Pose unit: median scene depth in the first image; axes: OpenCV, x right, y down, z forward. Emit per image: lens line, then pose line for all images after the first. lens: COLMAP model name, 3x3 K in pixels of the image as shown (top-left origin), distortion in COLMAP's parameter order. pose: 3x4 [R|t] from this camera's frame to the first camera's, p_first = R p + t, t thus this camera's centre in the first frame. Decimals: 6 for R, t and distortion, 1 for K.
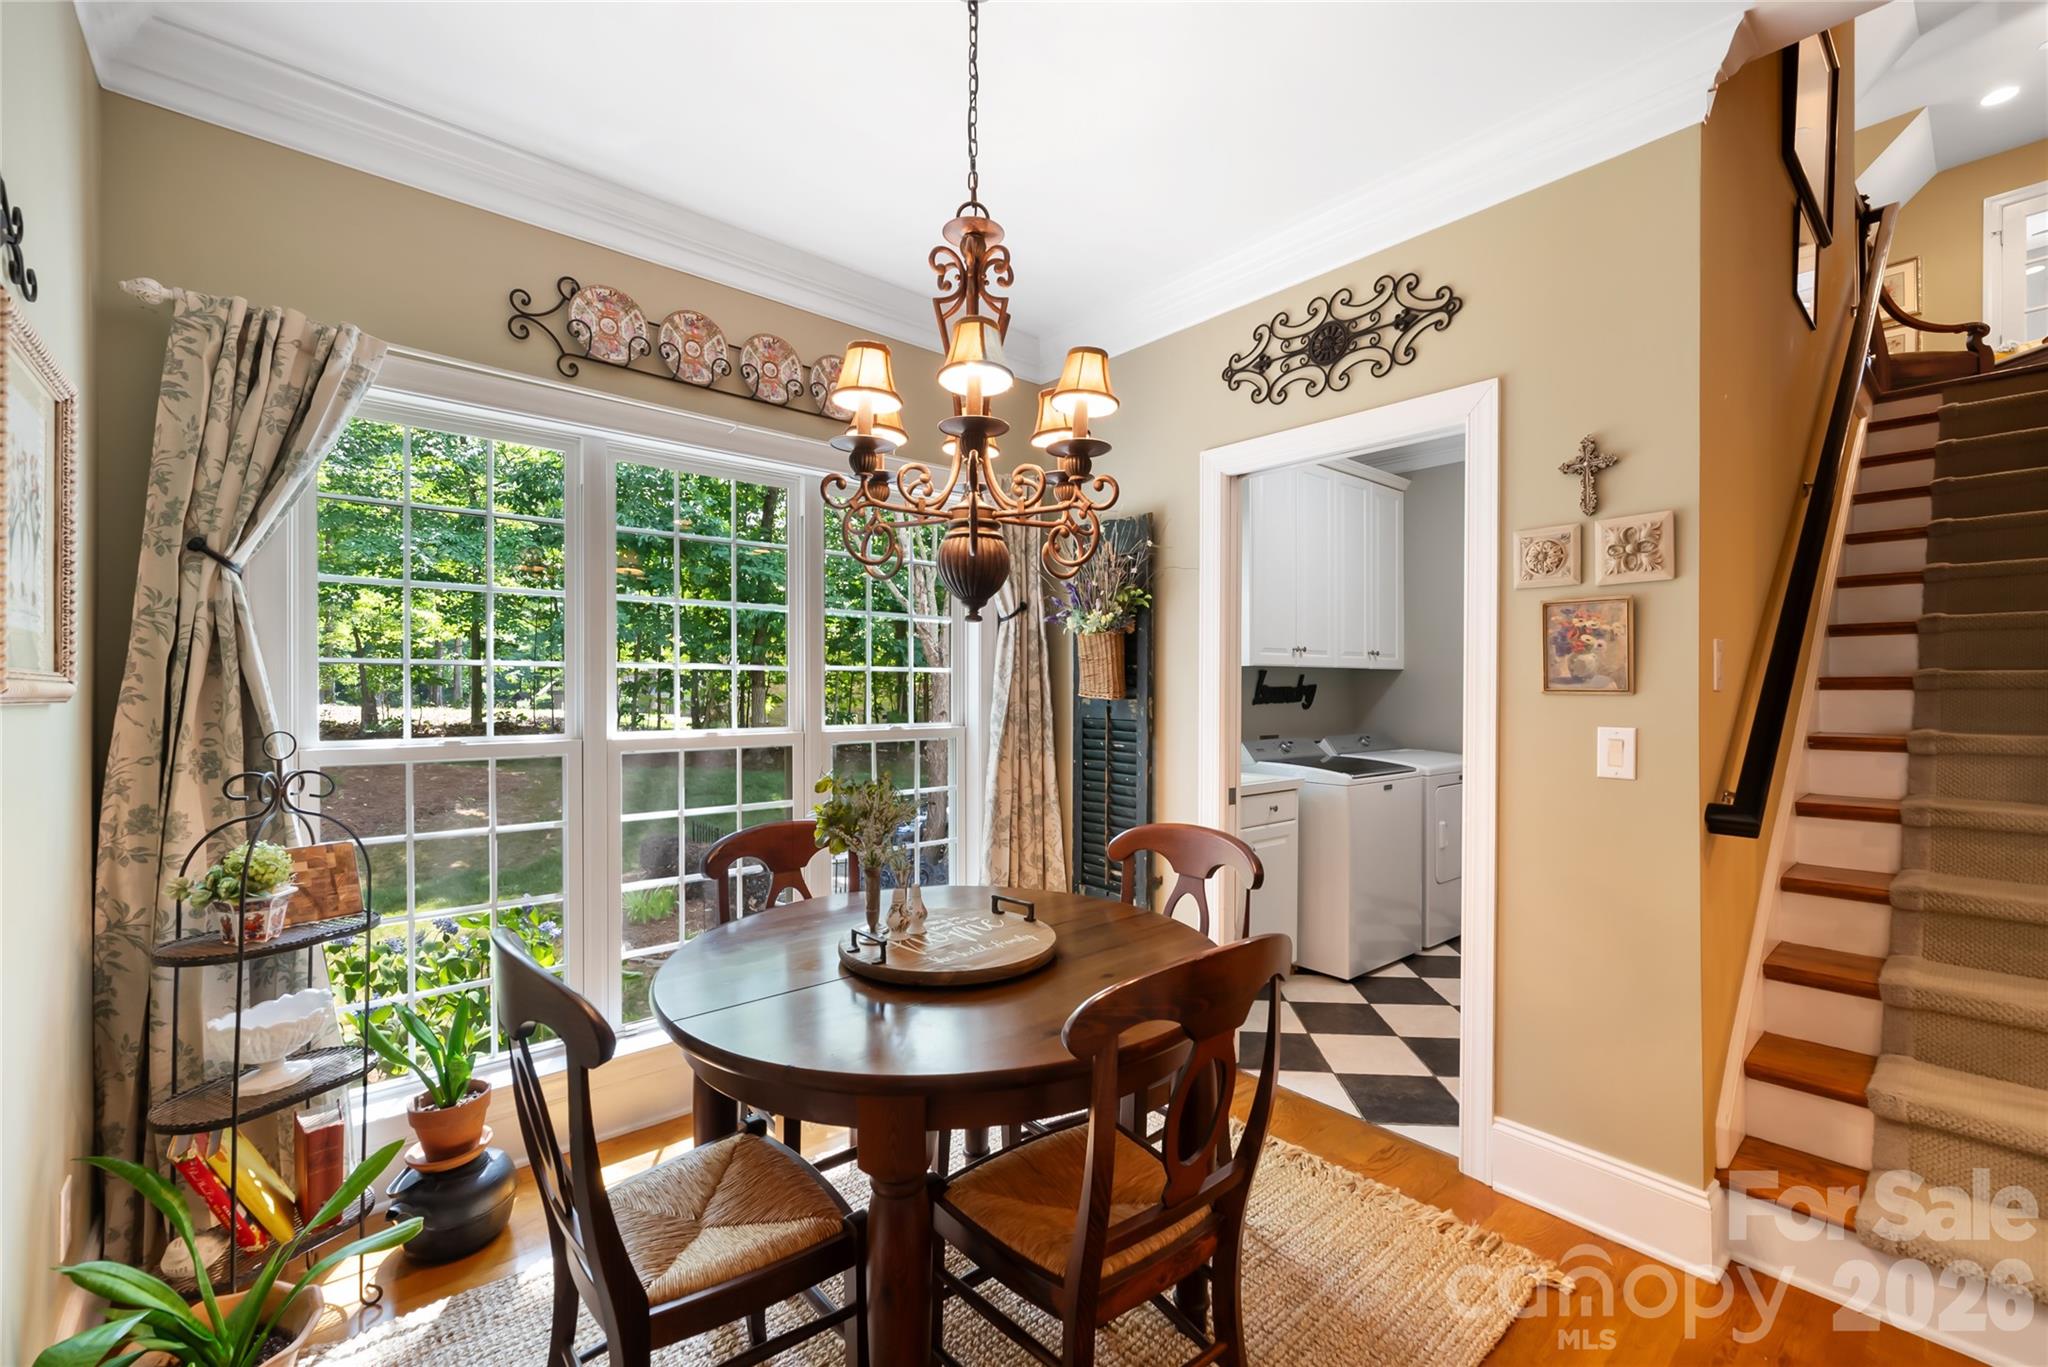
lens RADIAL K [[863.5, 0, 1032.4], [0, 863.5, 690.6], [0, 0, 1]] dist [-0.003908, 0.000074]
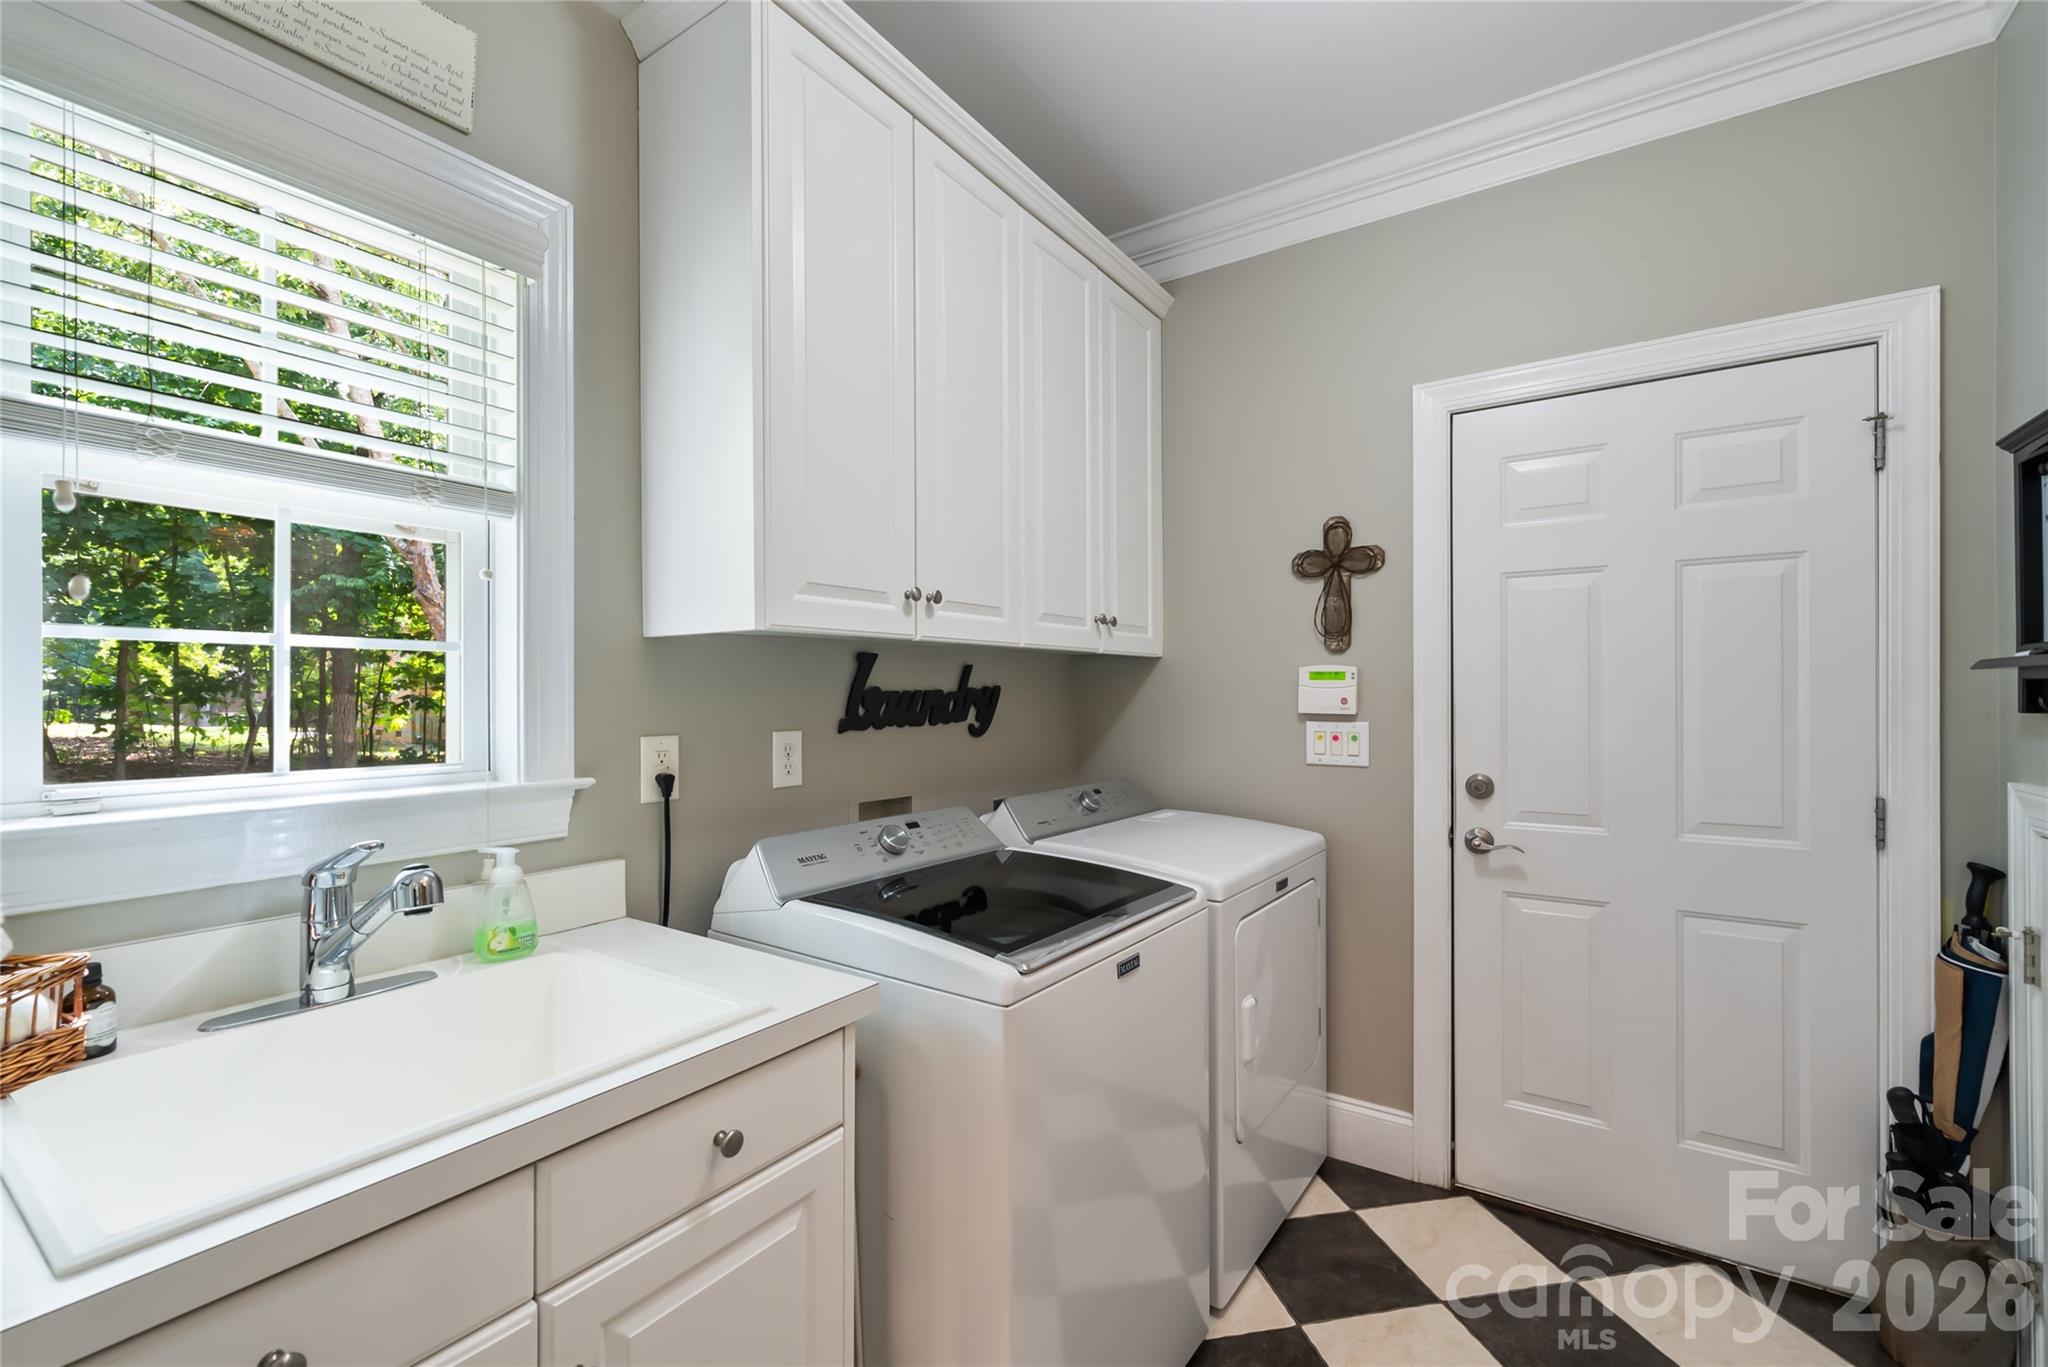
lens RADIAL K [[863.5, 0, 1019.6], [0, 863.5, 682.0], [0, 0, 1]] dist [-0.003908, 0.000074]
pose [[0.970304, 0.010488, 0.241663, 0.280595], [-0.011337, 0.999933, 0.002122, -0.012137], [-0.241625, -0.004798, 0.970358, 0.661344]]
